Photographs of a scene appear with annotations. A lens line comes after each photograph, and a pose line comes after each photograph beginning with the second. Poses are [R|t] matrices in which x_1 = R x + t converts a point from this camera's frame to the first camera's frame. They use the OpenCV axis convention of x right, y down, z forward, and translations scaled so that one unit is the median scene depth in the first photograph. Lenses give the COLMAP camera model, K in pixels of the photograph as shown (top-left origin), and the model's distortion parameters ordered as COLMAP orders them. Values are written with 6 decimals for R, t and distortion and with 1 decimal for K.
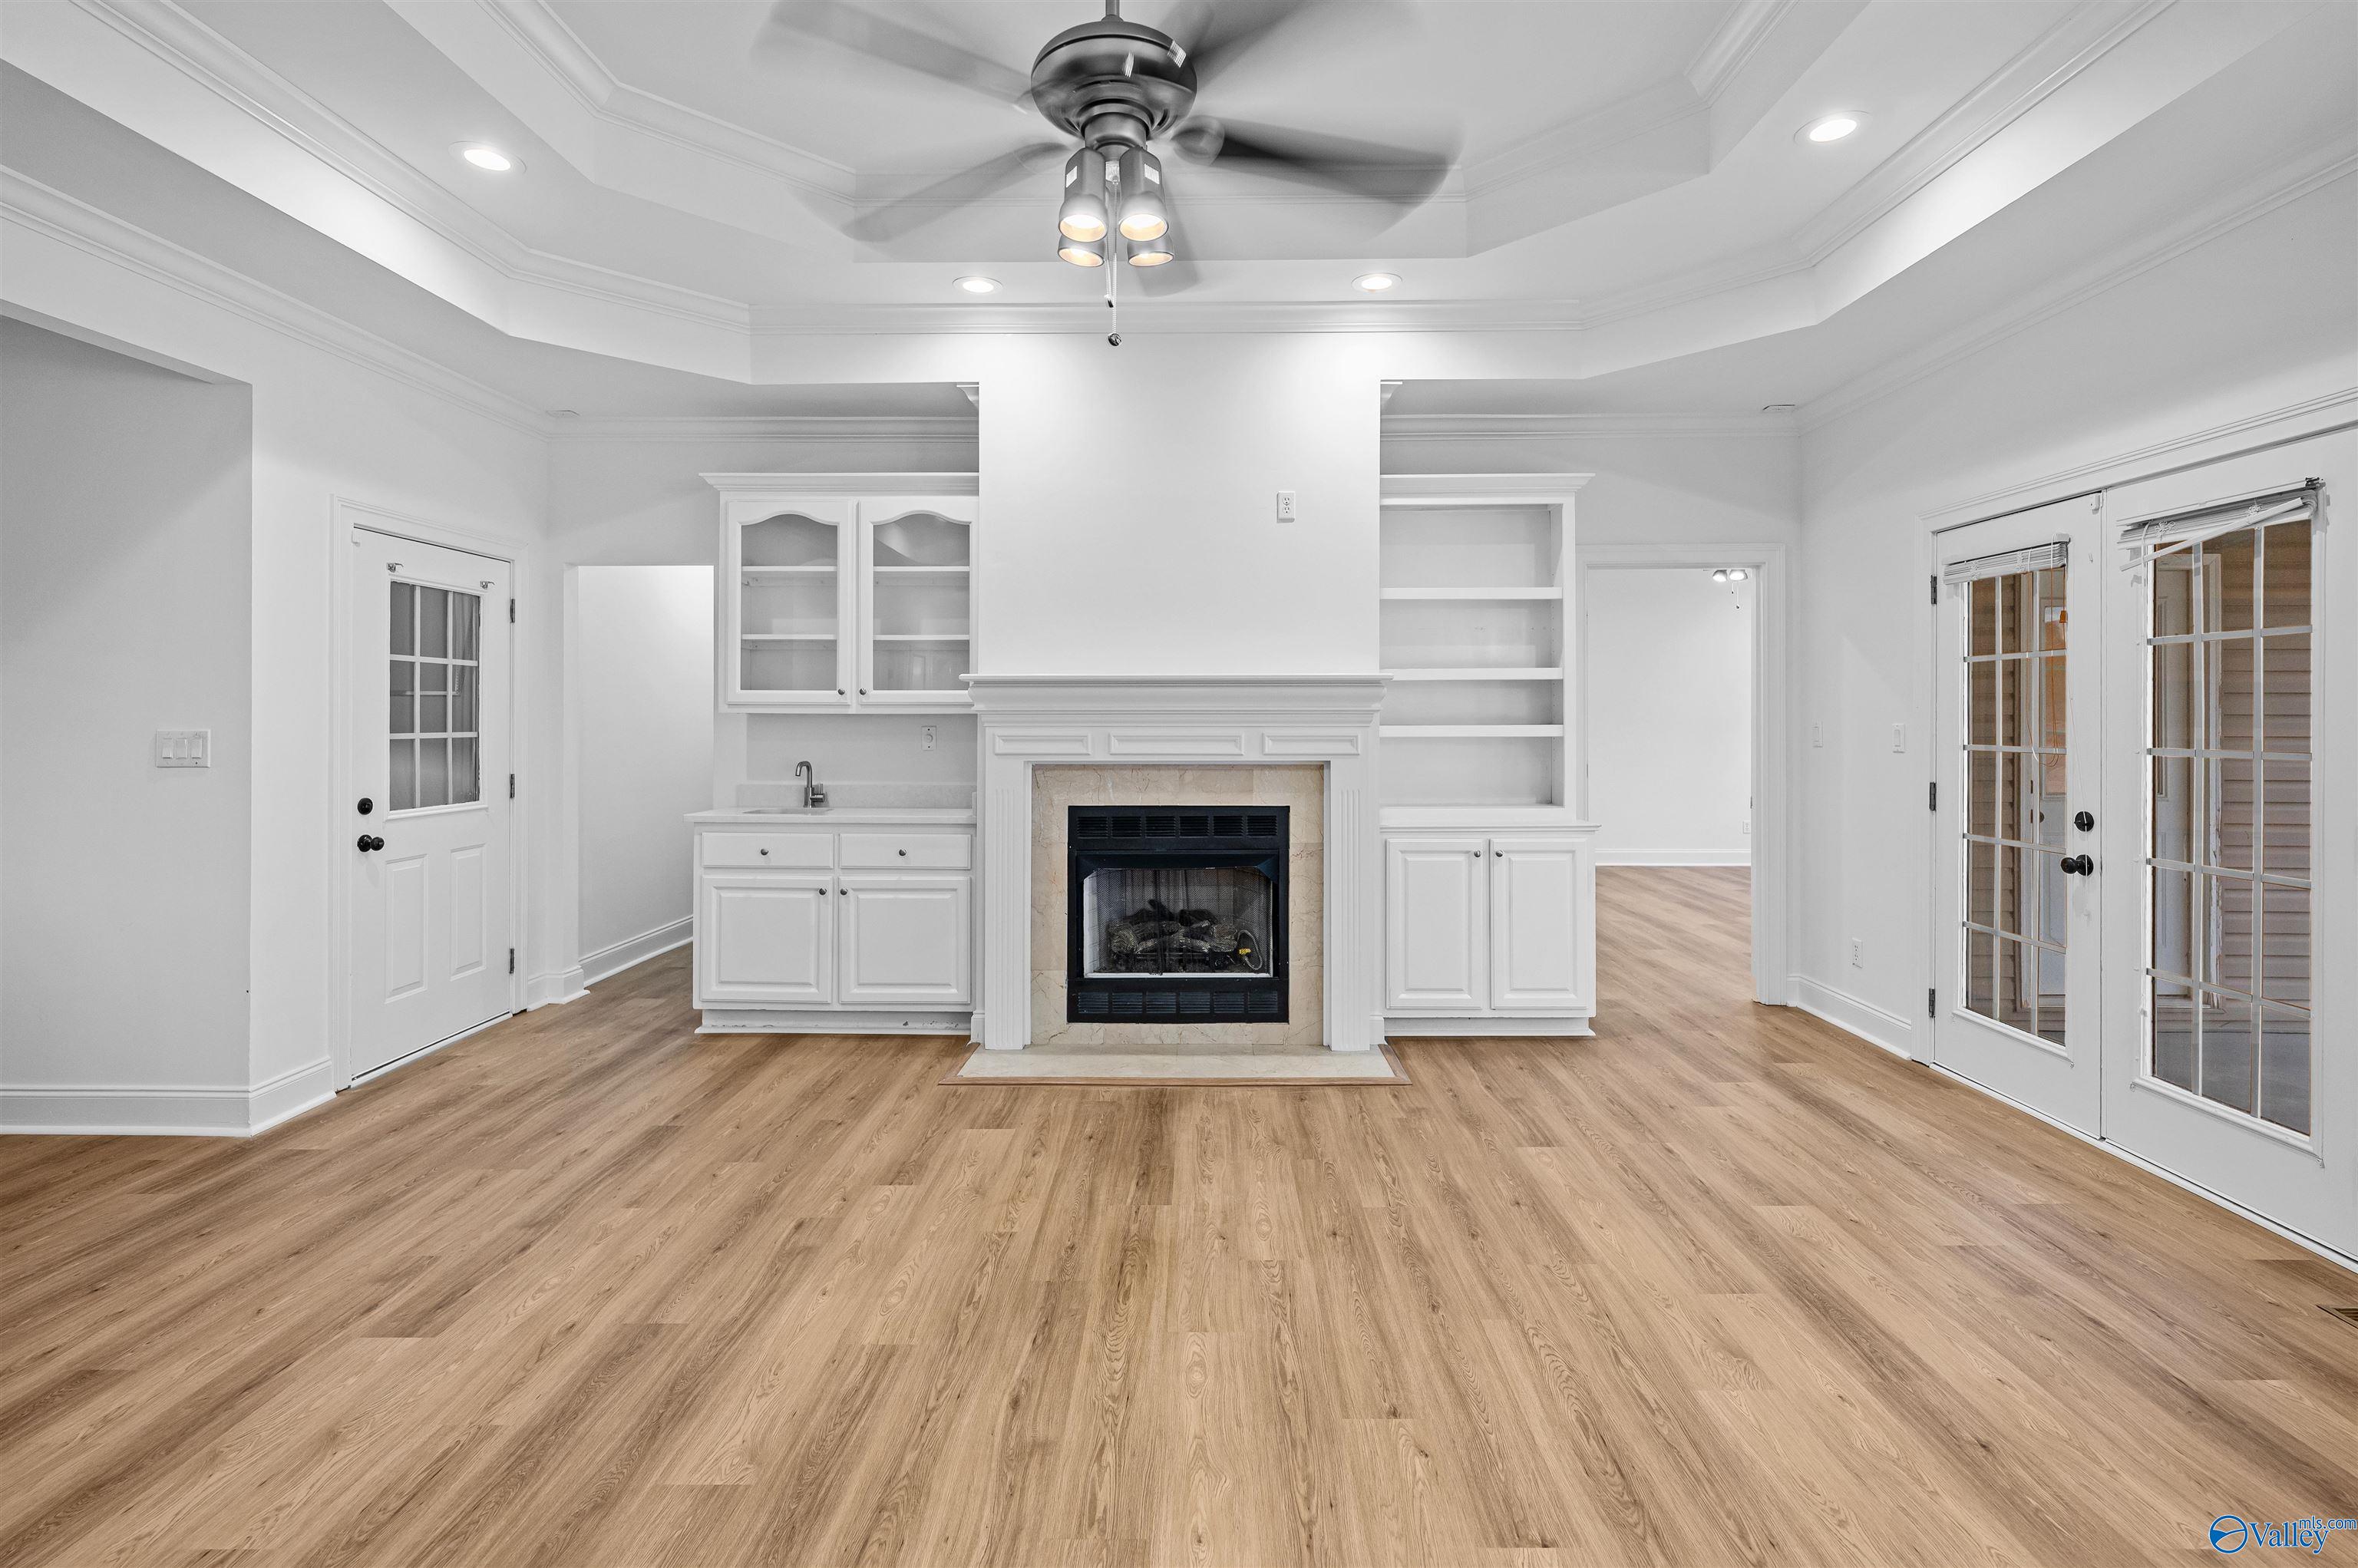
lens RADIAL K [[1075.7, 0, 1172.1], [0, 1075.7, 715.9], [0, 0, 1]] dist [-0.002246, 0.000598]
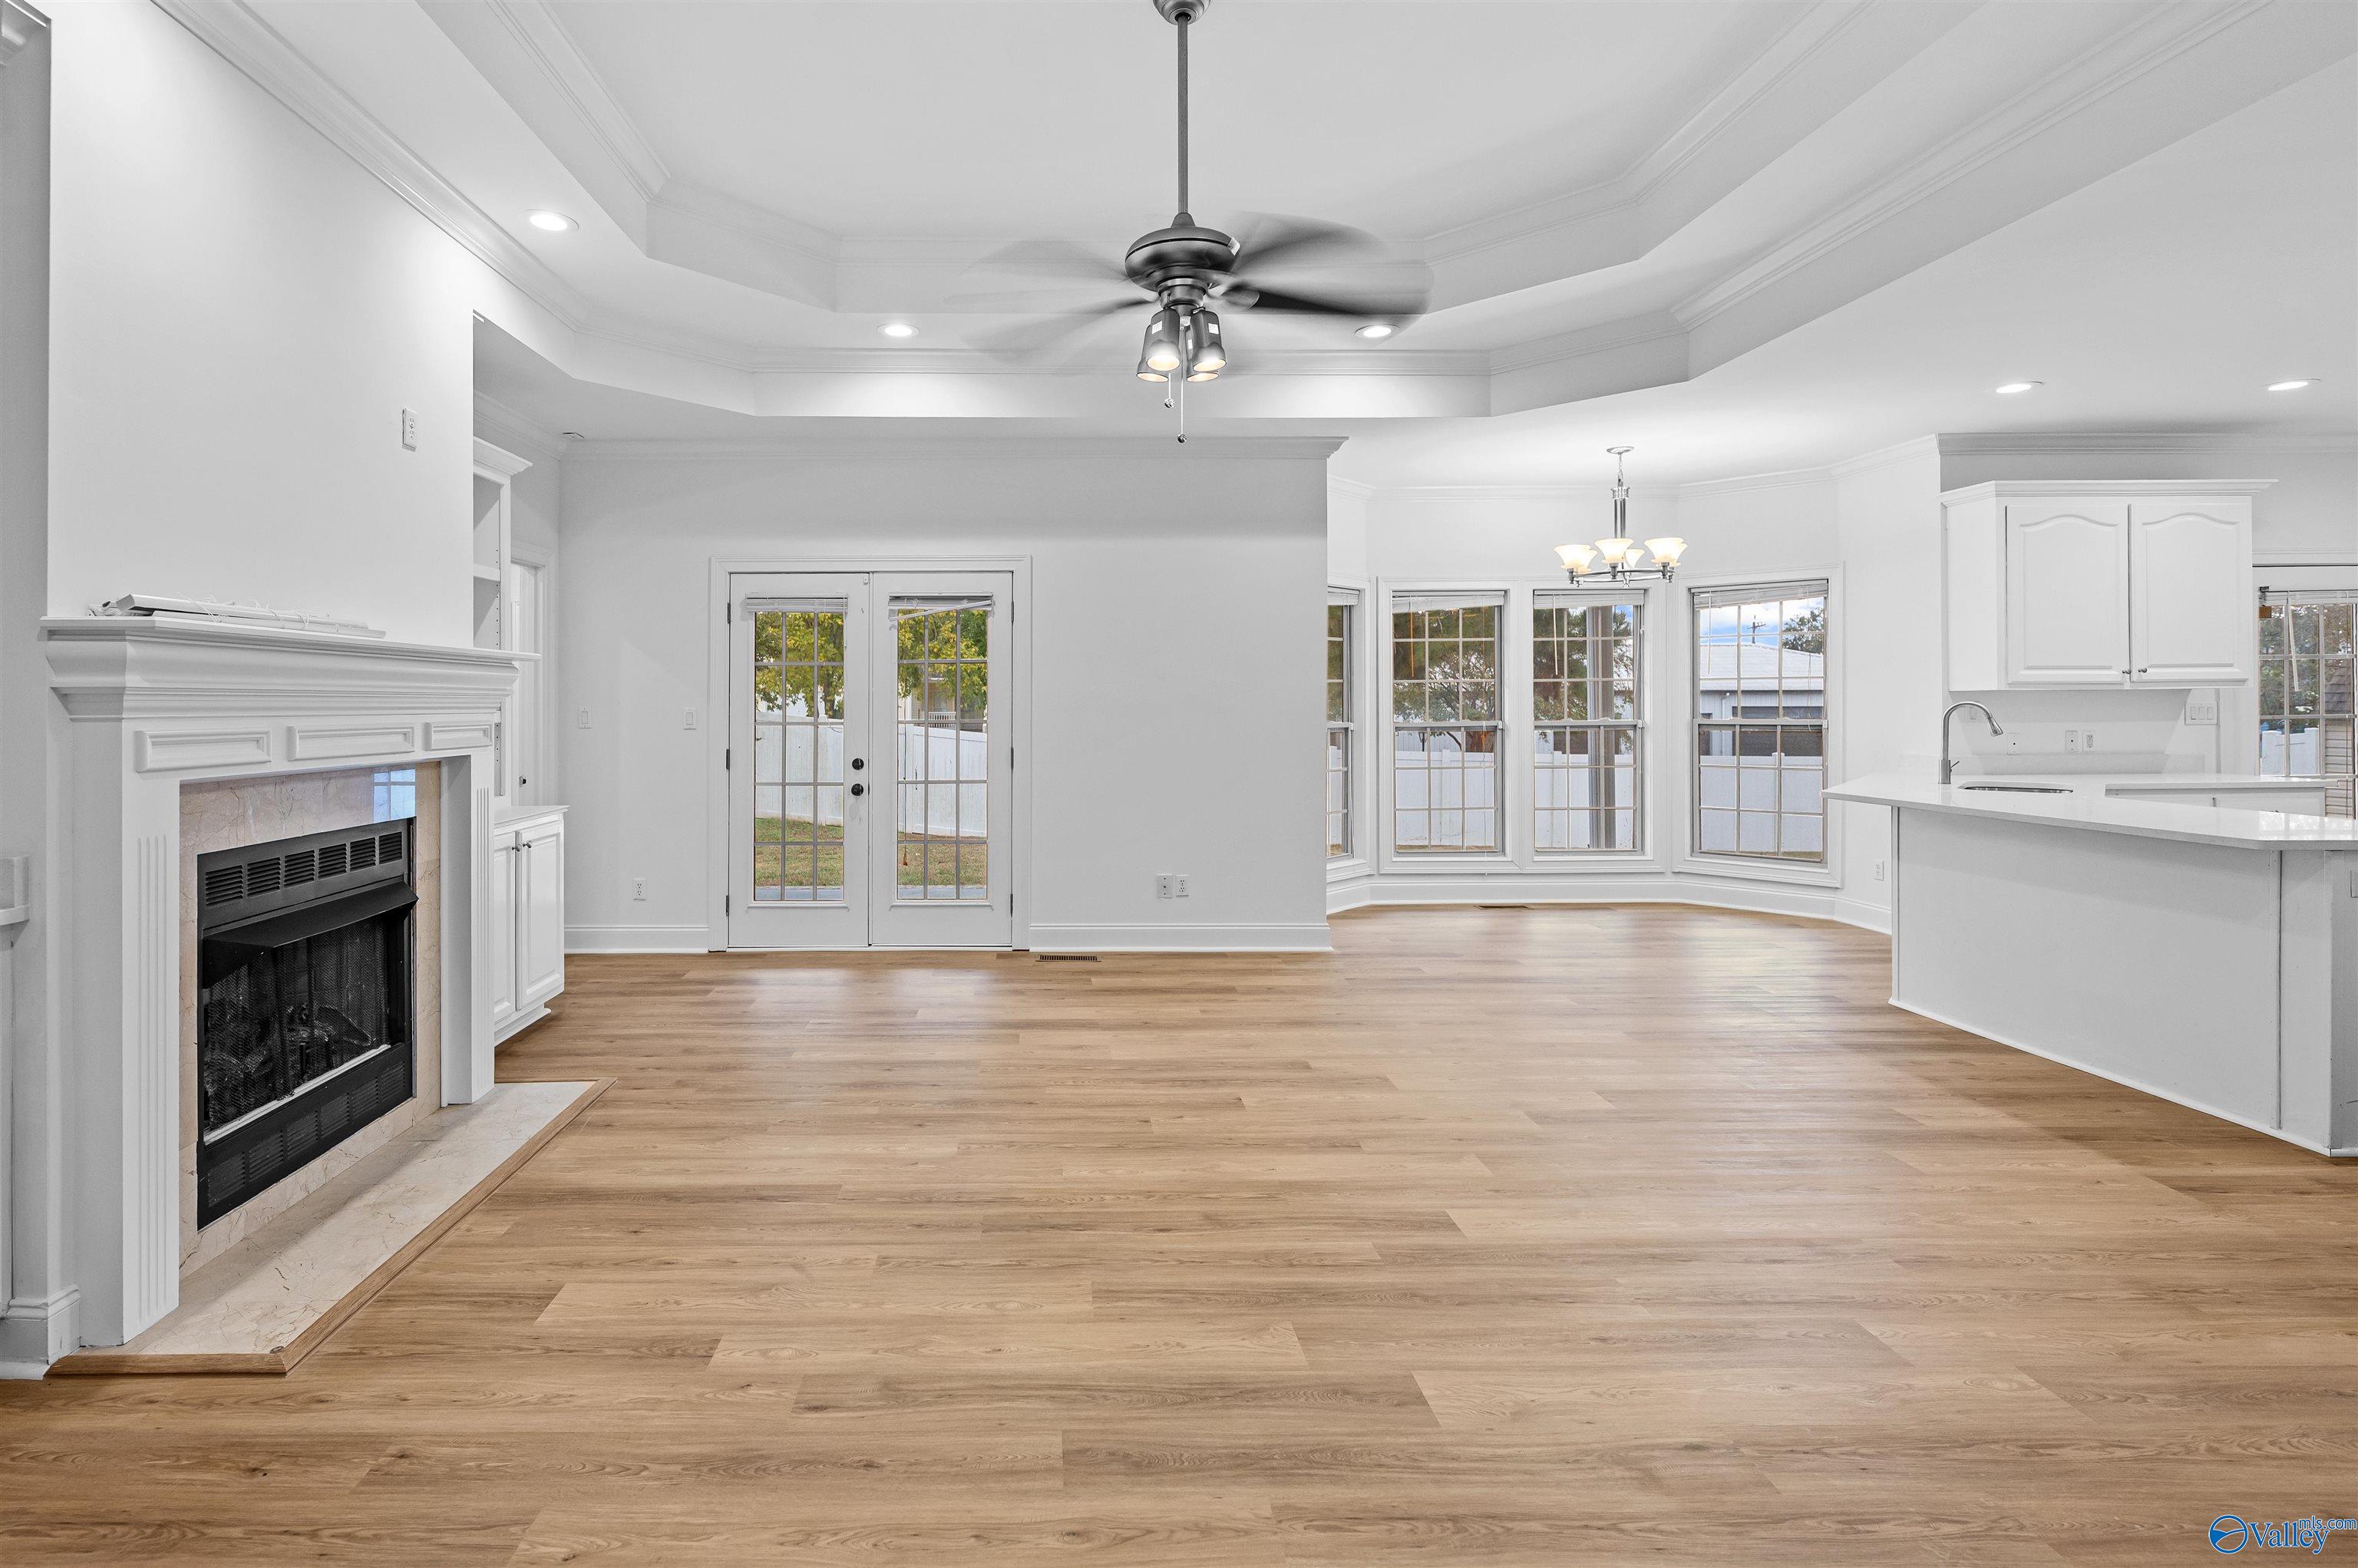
lens RADIAL K [[1075.7, 0, 1093.9], [0, 1075.7, 708.8], [0, 0, 1]] dist [-0.002246, 0.000598]
pose [[-0.035543, -0.002638, 0.999365, -1.168551], [-0.001482, 0.999996, 0.002587, 0.005789], [-0.999367, -0.001389, -0.035547, 0.919328]]
